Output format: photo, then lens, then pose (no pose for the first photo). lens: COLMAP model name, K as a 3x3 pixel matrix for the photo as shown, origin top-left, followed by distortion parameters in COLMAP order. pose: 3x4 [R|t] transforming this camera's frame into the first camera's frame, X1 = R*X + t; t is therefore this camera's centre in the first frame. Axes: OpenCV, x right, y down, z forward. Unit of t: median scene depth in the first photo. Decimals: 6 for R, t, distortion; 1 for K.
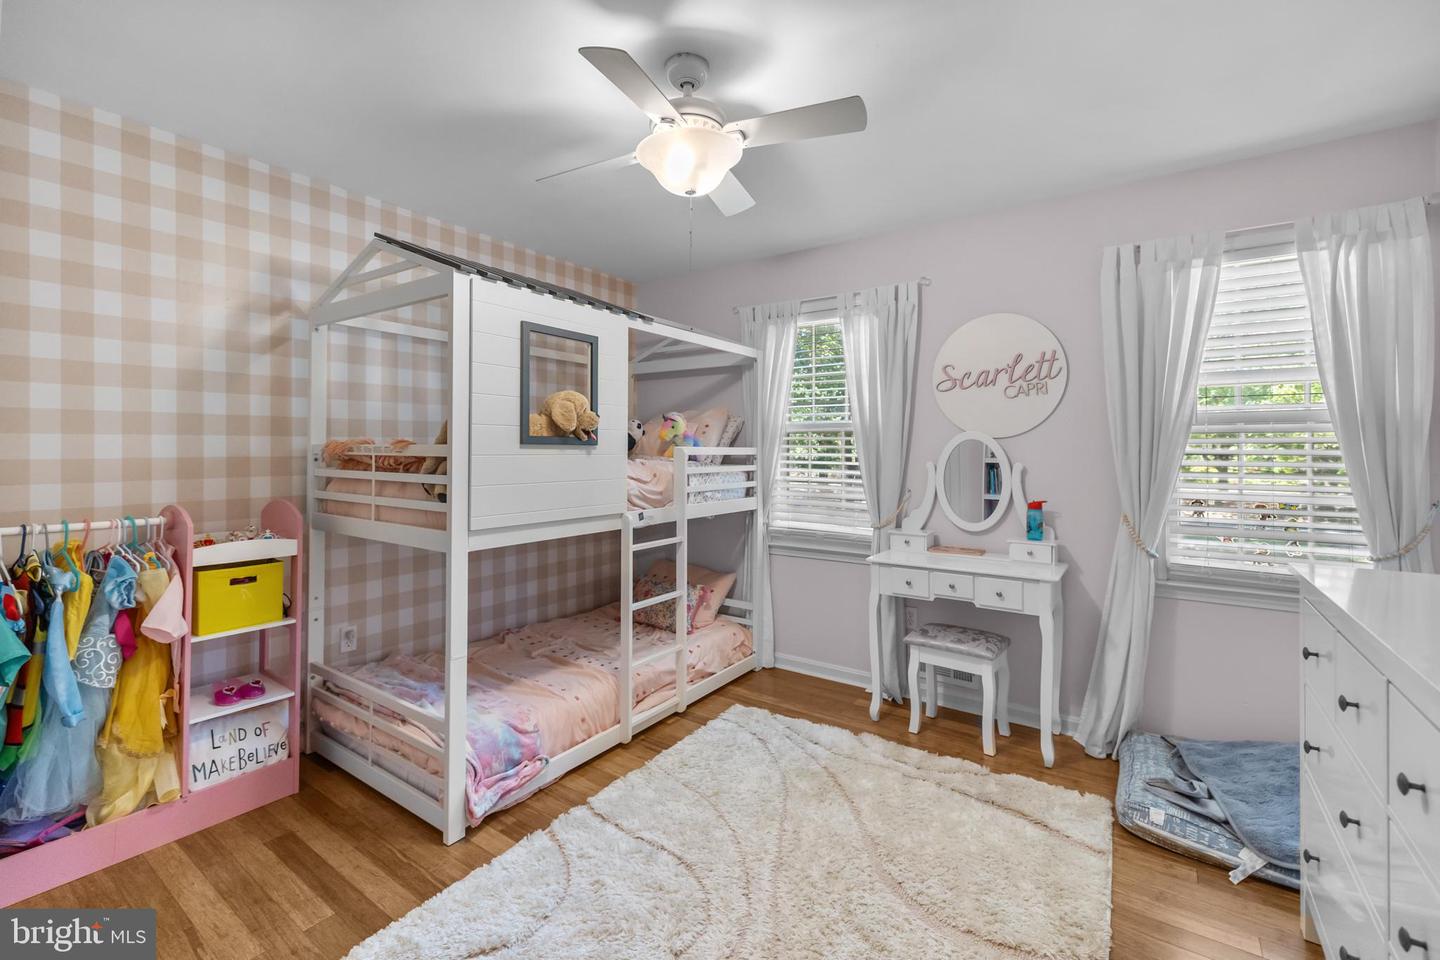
lens RADIAL K [[619.1, 0, 727.3], [0, 619.1, 442.8], [0, 0, 1]] dist [0.002604, 0.000277]
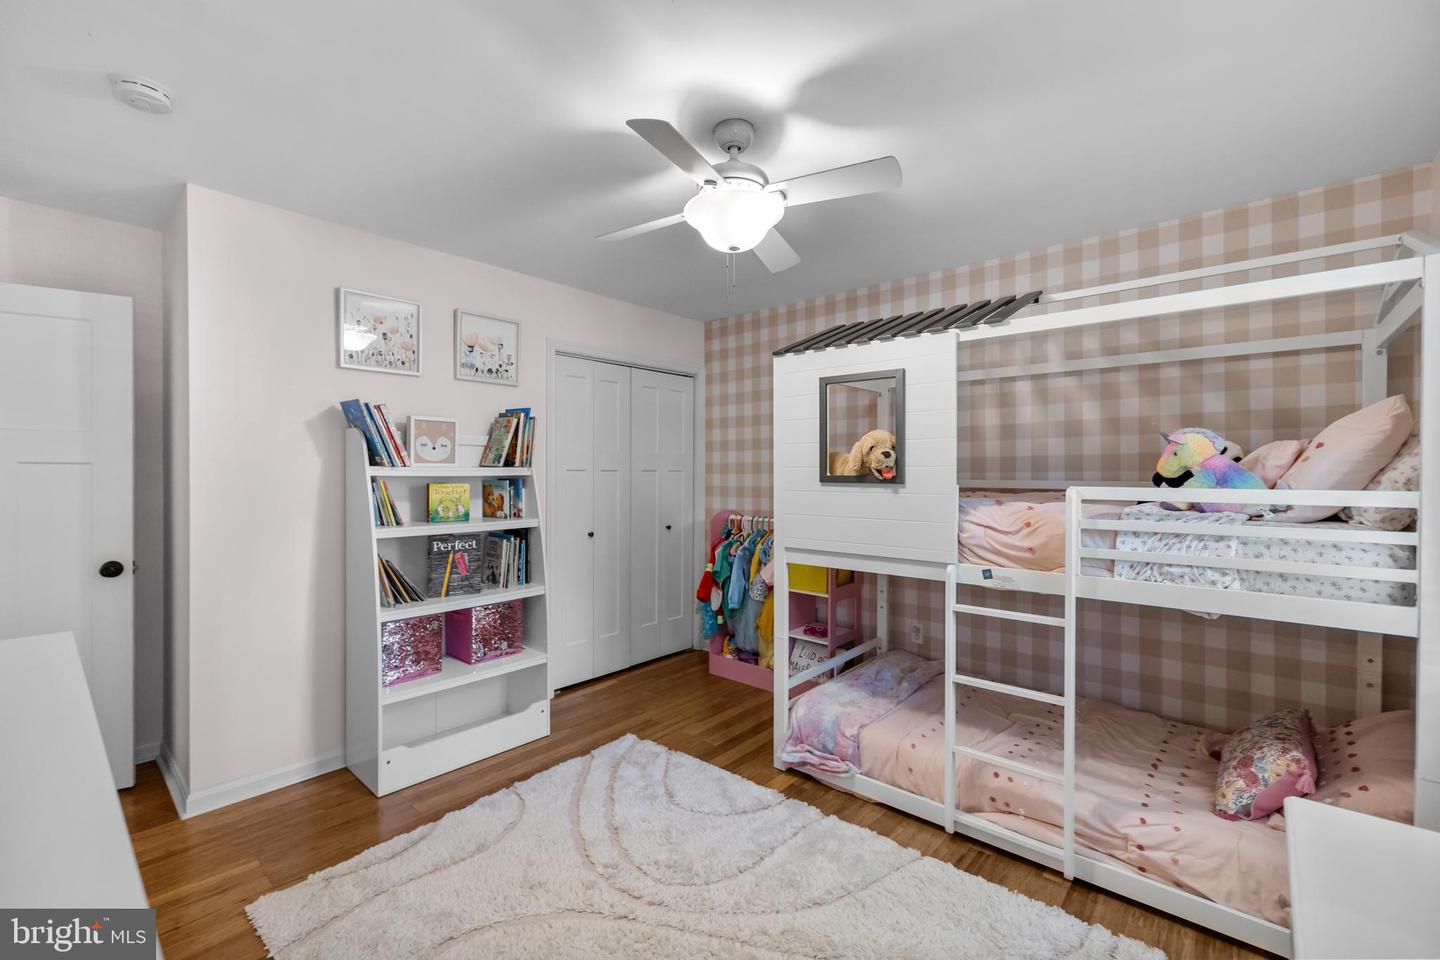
lens RADIAL K [[619.1, 0, 720.9], [0, 619.1, 479.9], [0, 0, 1]] dist [0.002604, 0.000277]
pose [[-0.128354, 0.009789, -0.991680, 0.706510], [0.011979, 0.999894, 0.008319, -0.012060], [0.991656, -0.010812, -0.128458, 0.788230]]
